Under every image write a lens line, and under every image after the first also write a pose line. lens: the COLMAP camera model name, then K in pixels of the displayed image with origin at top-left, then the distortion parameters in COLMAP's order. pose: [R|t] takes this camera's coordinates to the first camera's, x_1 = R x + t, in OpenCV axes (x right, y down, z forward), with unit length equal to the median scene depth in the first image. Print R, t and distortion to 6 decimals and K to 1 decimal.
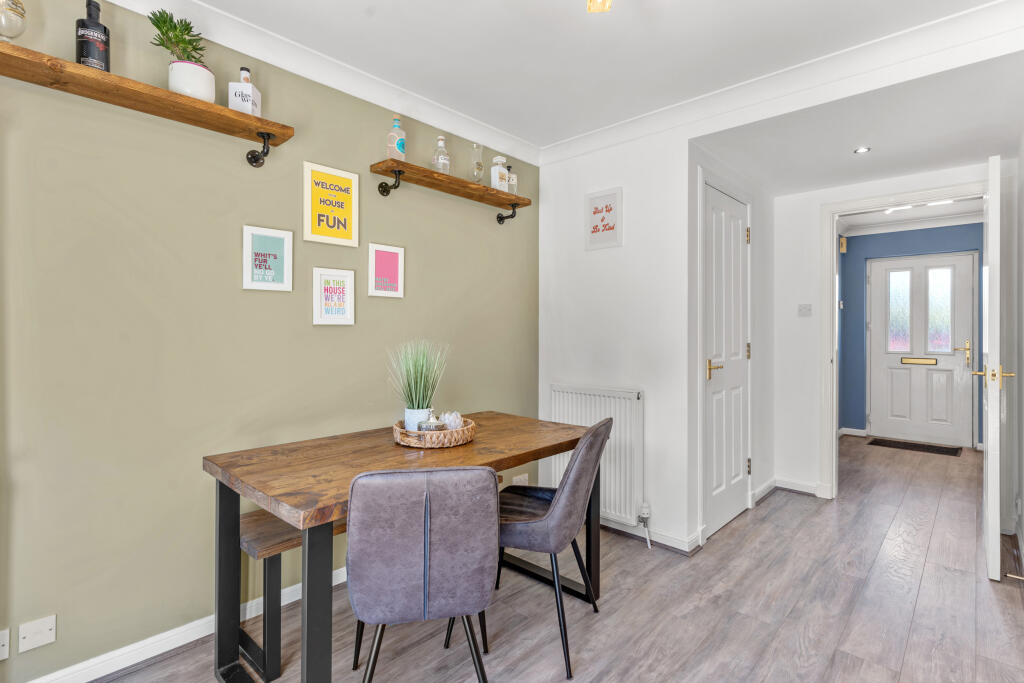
lens RADIAL K [[493.7, 0, 512.4], [0, 493.7, 333.4], [0, 0, 1]] dist [0.000376, -0.000998]
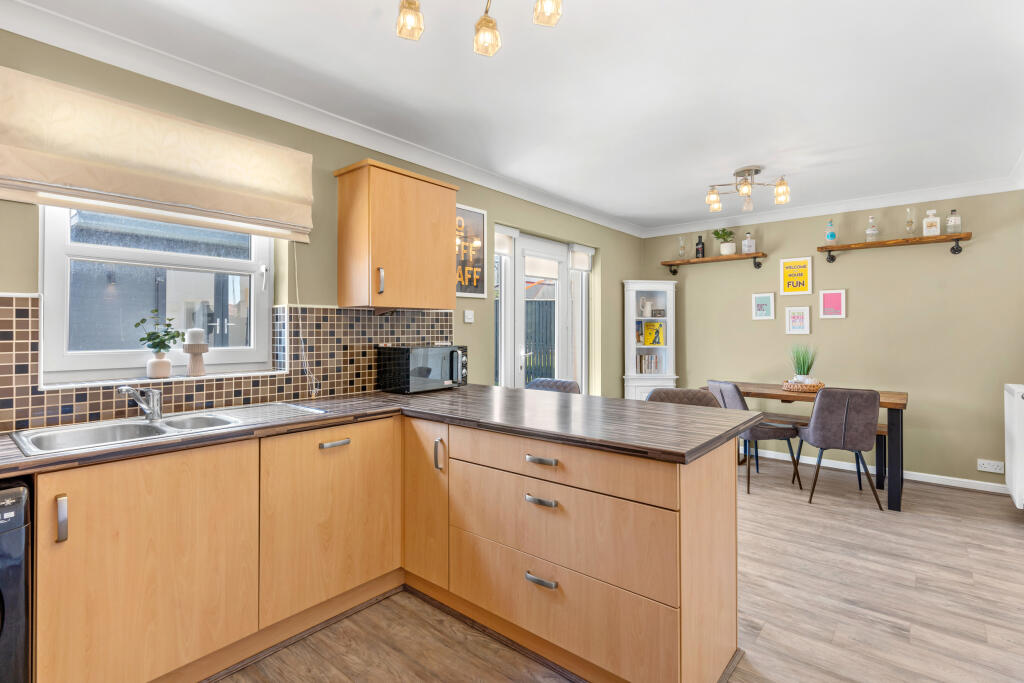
lens RADIAL K [[493.7, 0, 511.7], [0, 493.7, 331.7], [0, 0, 1]] dist [0.000376, -0.000998]
pose [[0.057737, -0.000846, -0.998331, 1.617774], [0.000376, 1.000000, -0.000826, -0.026605], [0.998332, -0.000327, 0.057737, -0.298738]]
